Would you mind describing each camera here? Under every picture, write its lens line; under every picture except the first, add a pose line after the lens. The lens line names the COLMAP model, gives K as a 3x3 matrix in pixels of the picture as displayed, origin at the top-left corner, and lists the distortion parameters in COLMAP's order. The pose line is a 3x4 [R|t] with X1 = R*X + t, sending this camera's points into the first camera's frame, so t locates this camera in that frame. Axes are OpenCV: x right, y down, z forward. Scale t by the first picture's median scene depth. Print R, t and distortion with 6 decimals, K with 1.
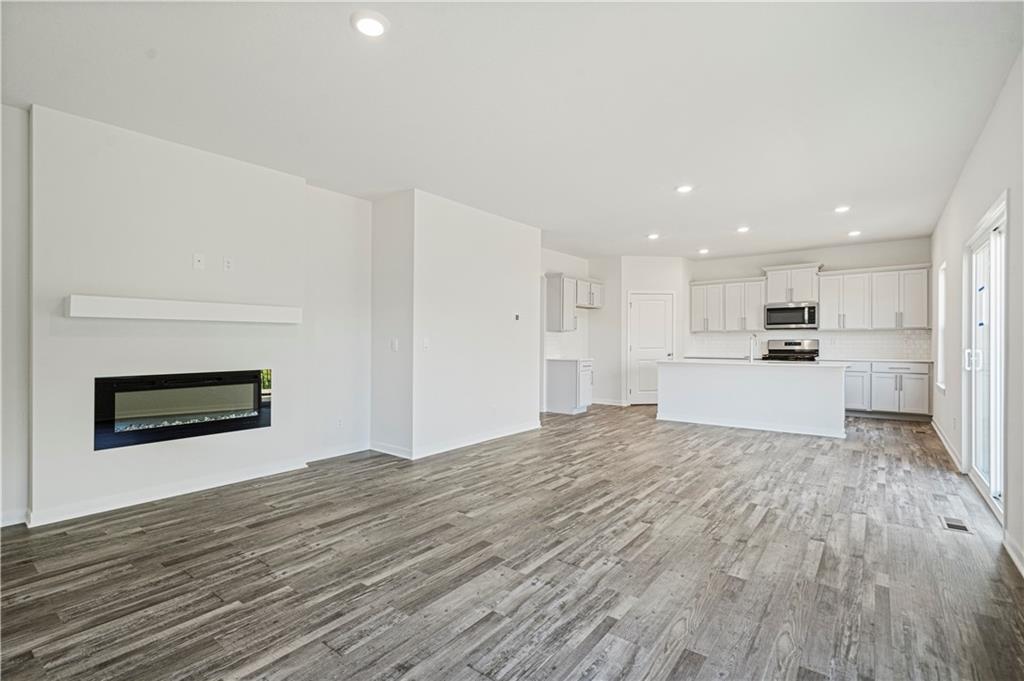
lens RADIAL K [[471.5, 0, 508.0], [0, 471.5, 338.7], [0, 0, 1]] dist [0.008474, -0.000611]
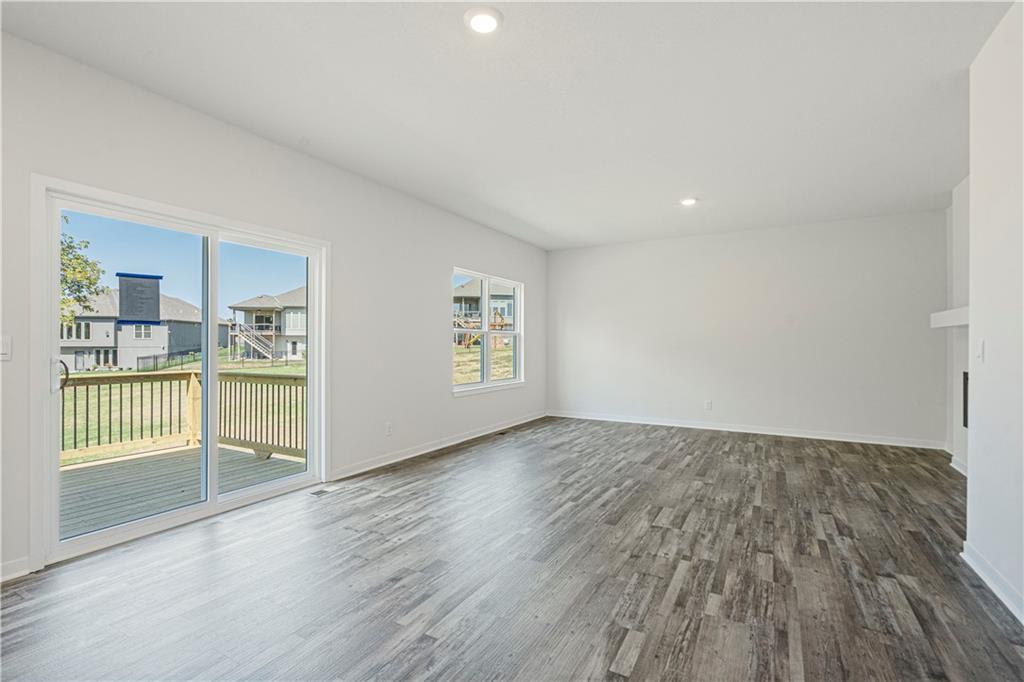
lens RADIAL K [[471.5, 0, 514.8], [0, 471.5, 342.2], [0, 0, 1]] dist [0.008474, -0.000611]
pose [[-0.986511, -0.001393, -0.163690, 0.577831], [0.000307, 0.999946, -0.010359, 0.011010], [0.163695, -0.010269, -0.986457, 2.044210]]
